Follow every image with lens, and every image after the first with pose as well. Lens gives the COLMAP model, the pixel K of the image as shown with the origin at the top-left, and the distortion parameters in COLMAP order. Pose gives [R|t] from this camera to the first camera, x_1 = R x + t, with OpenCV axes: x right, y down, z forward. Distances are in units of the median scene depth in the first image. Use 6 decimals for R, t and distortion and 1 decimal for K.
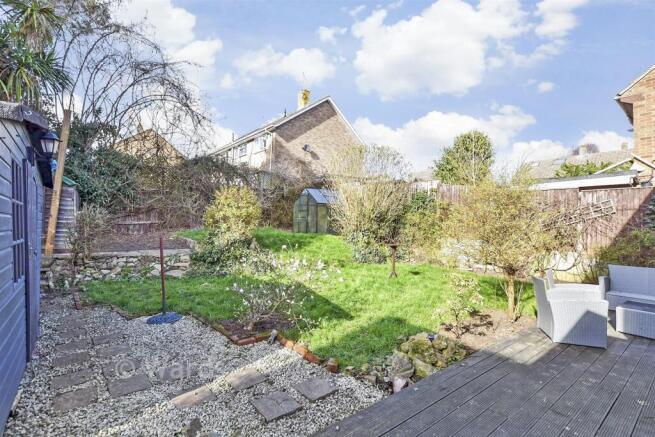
lens RADIAL K [[304.3, 0, 325.9], [0, 304.3, 216.8], [0, 0, 1]] dist [-0.016734, 0.000599]
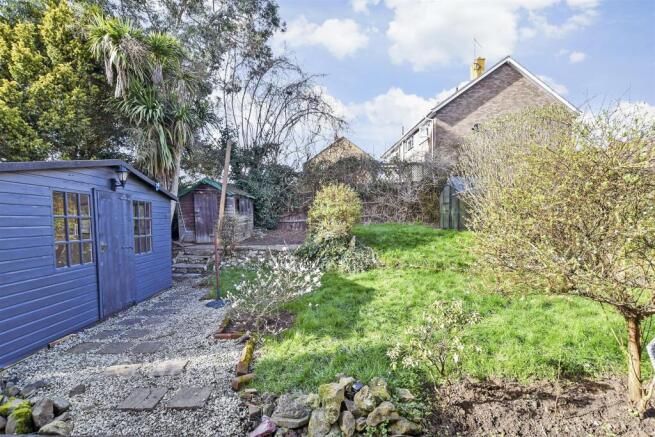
lens RADIAL K [[304.3, 0, 327.5], [0, 304.3, 217.7], [0, 0, 1]] dist [-0.016734, 0.000599]
pose [[0.783384, -0.023924, -0.621077, 0.242091], [0.039134, 0.999175, 0.010873, -0.002030], [0.620305, -0.032823, 0.783674, 0.137536]]
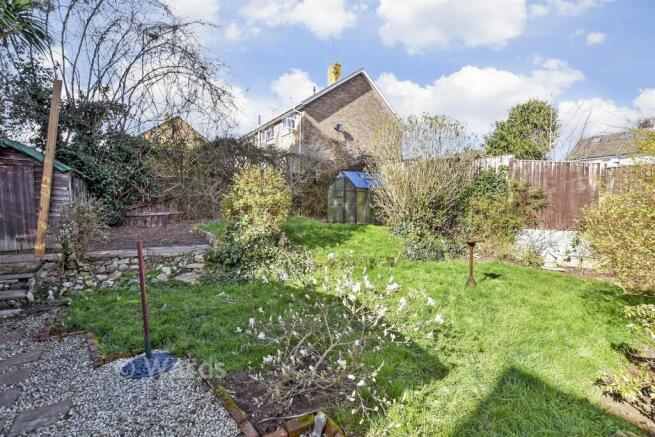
lens RADIAL K [[304.3, 0, 326.0], [0, 304.3, 217.3], [0, 0, 1]] dist [-0.016734, 0.000599]
pose [[0.995347, -0.013249, -0.095443, -0.037283], [0.017412, 0.998927, 0.042916, -0.000983], [0.094772, -0.044378, 0.994509, 0.170225]]
